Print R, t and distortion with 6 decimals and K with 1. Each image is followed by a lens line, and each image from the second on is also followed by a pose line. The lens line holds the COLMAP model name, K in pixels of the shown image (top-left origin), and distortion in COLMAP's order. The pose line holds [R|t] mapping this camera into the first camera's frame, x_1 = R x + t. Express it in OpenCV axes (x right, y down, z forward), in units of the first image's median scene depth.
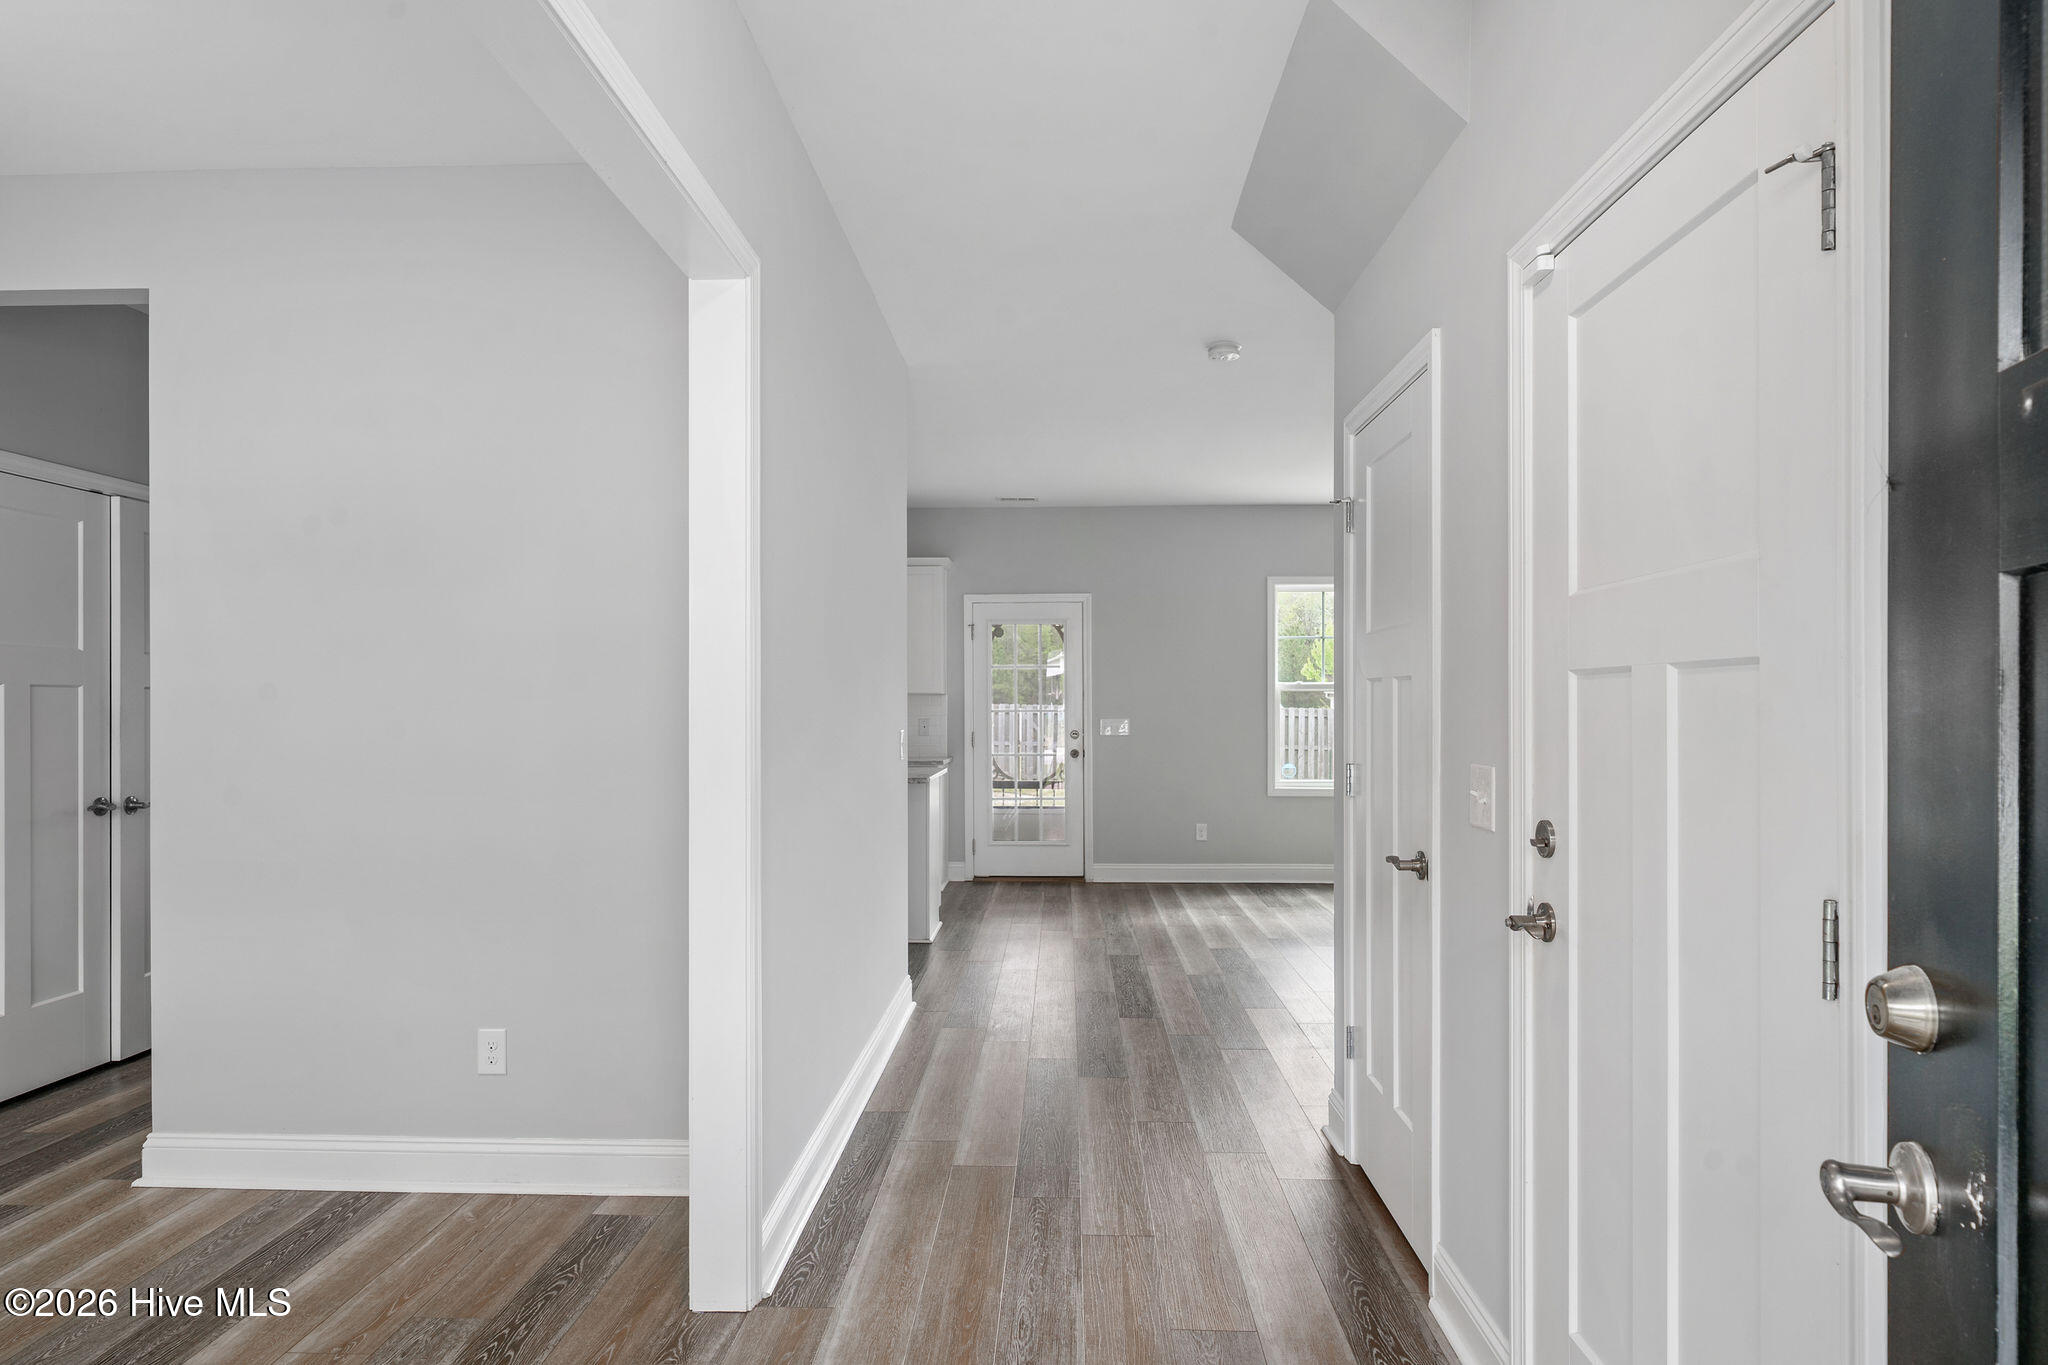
lens RADIAL K [[1178.6, 0, 1024.7], [0, 1178.6, 686.2], [0, 0, 1]] dist [0.000531, -0.001317]
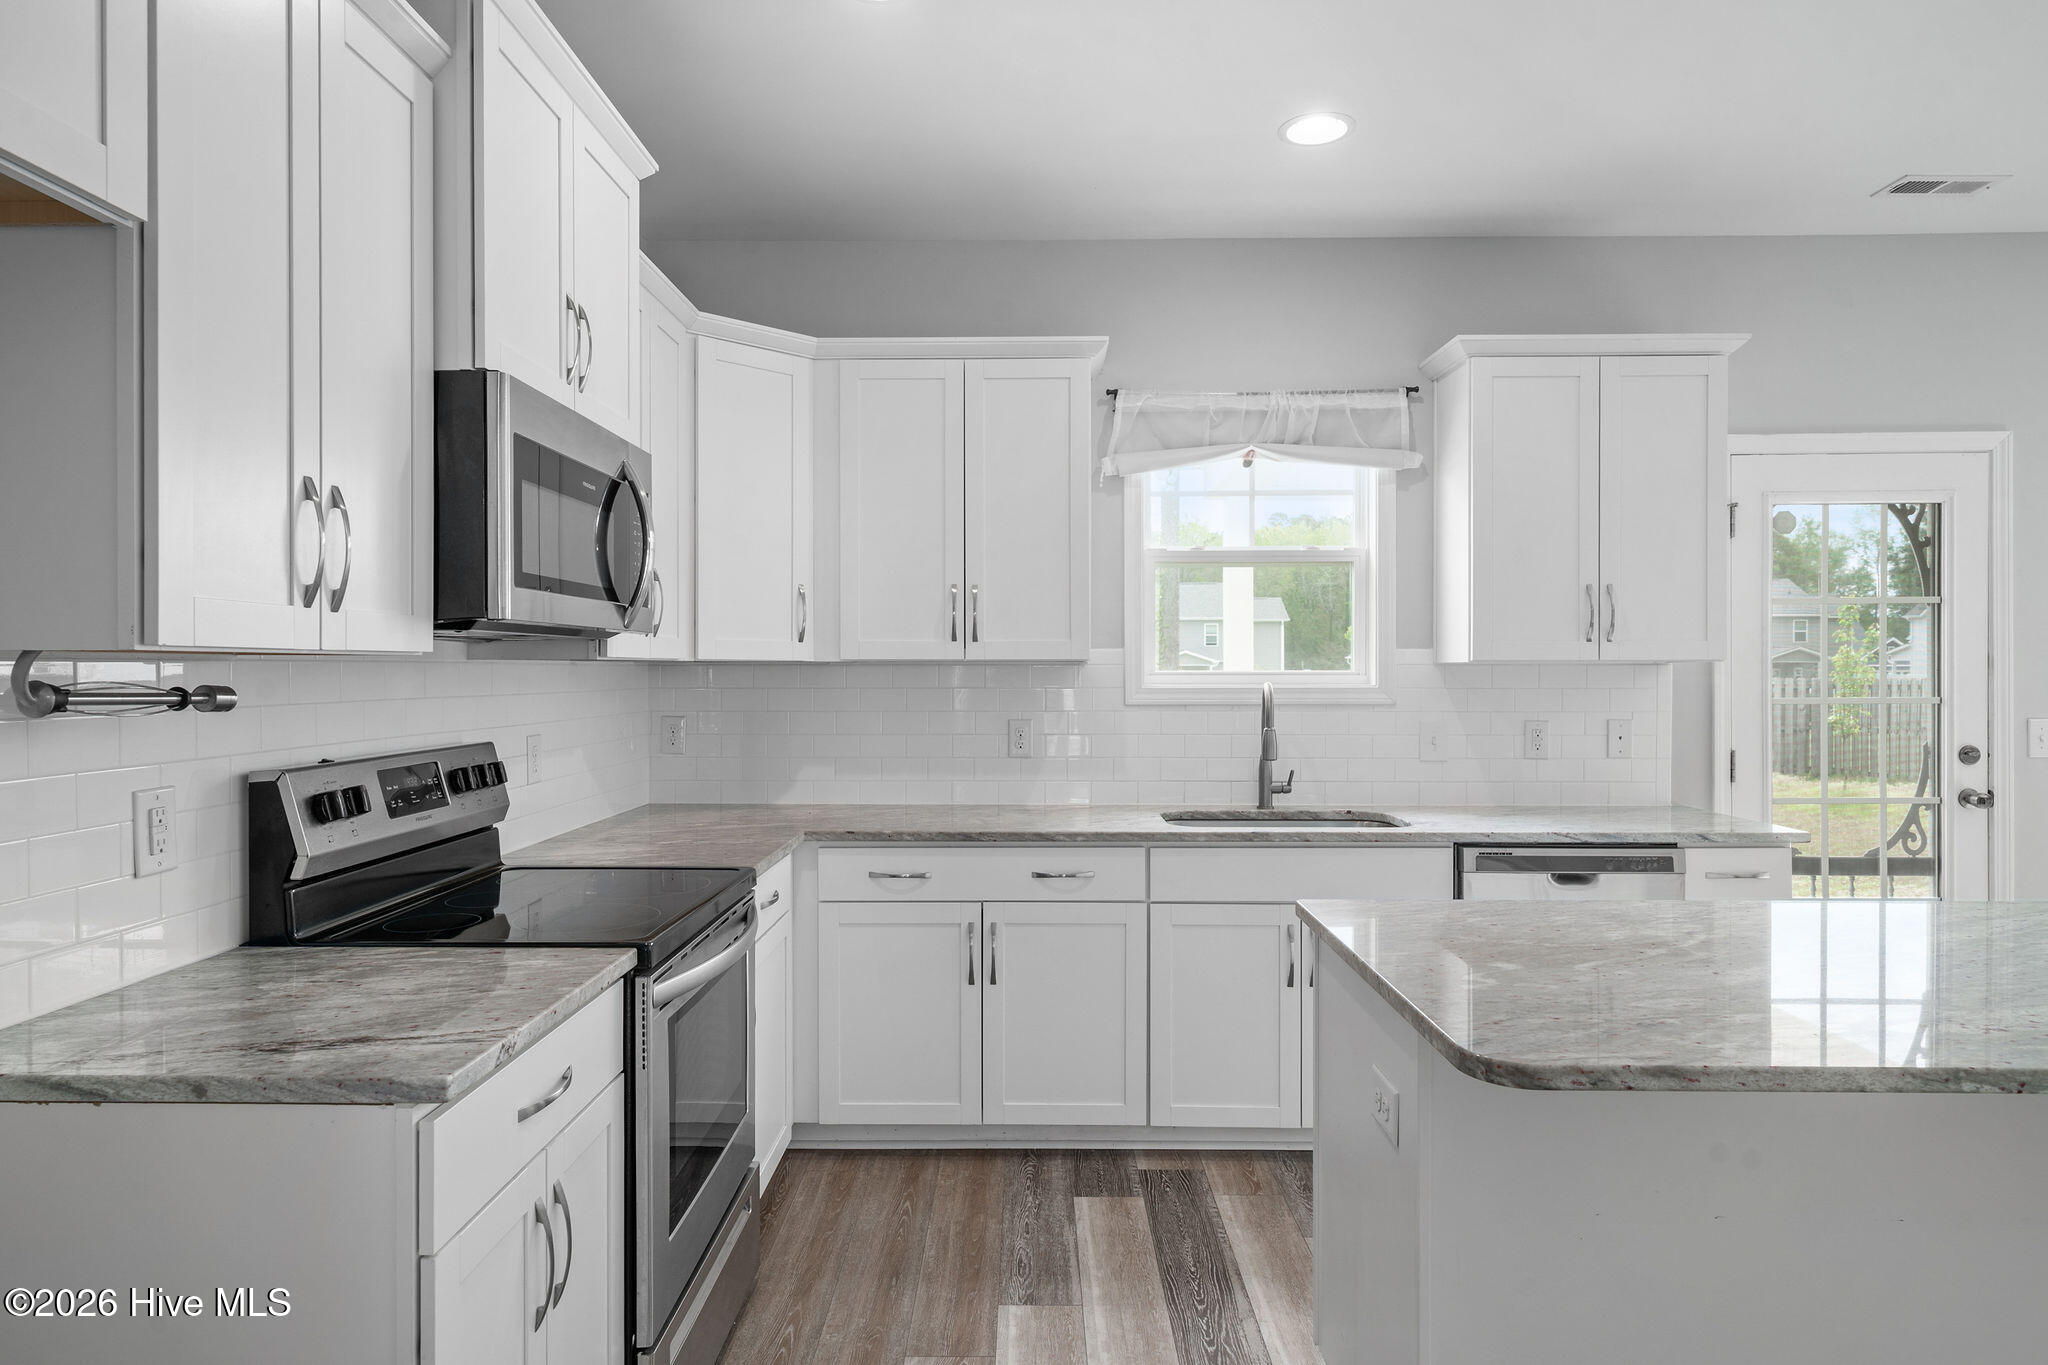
lens RADIAL K [[1178.6, 0, 993.0], [0, 1178.6, 672.9], [0, 0, 1]] dist [0.000531, -0.001317]
pose [[0.999978, -0.001352, 0.006468, -0.323534], [0.001228, 0.999817, 0.019088, 0.002025], [-0.006493, -0.019079, 0.999797, 0.568274]]
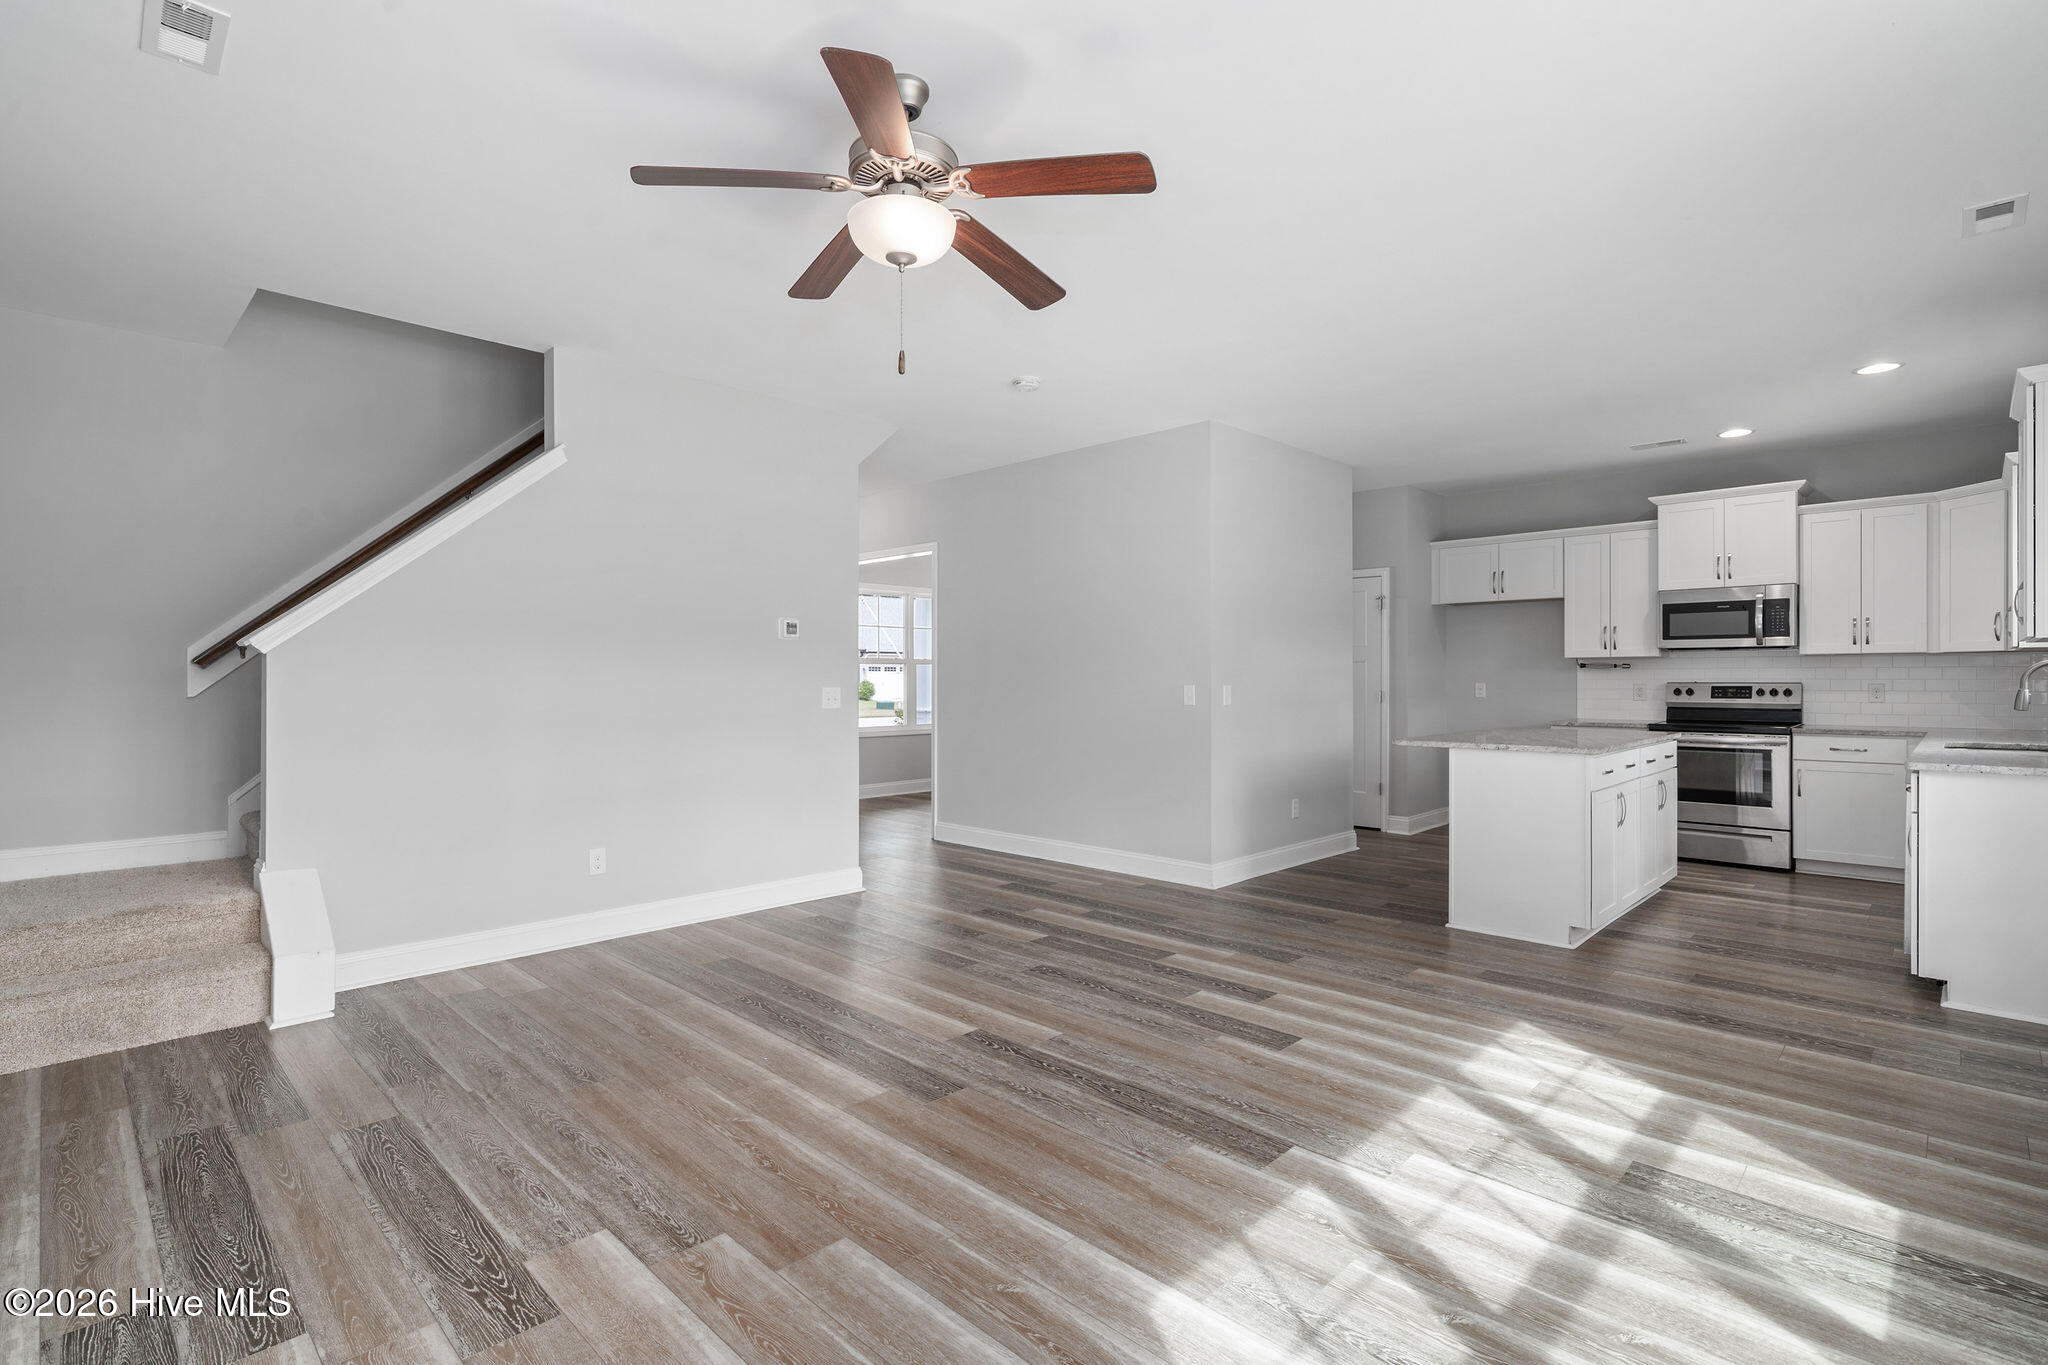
lens RADIAL K [[973.0, 0, 1021.4], [0, 973.0, 686.4], [0, 0, 1]] dist [-0.002326, -0.000878]
pose [[-0.674712, 0.008872, -0.738028, 0.514521], [0.013776, 0.999905, -0.000574, 0.020555], [0.737953, -0.010554, -0.674770, 0.935297]]
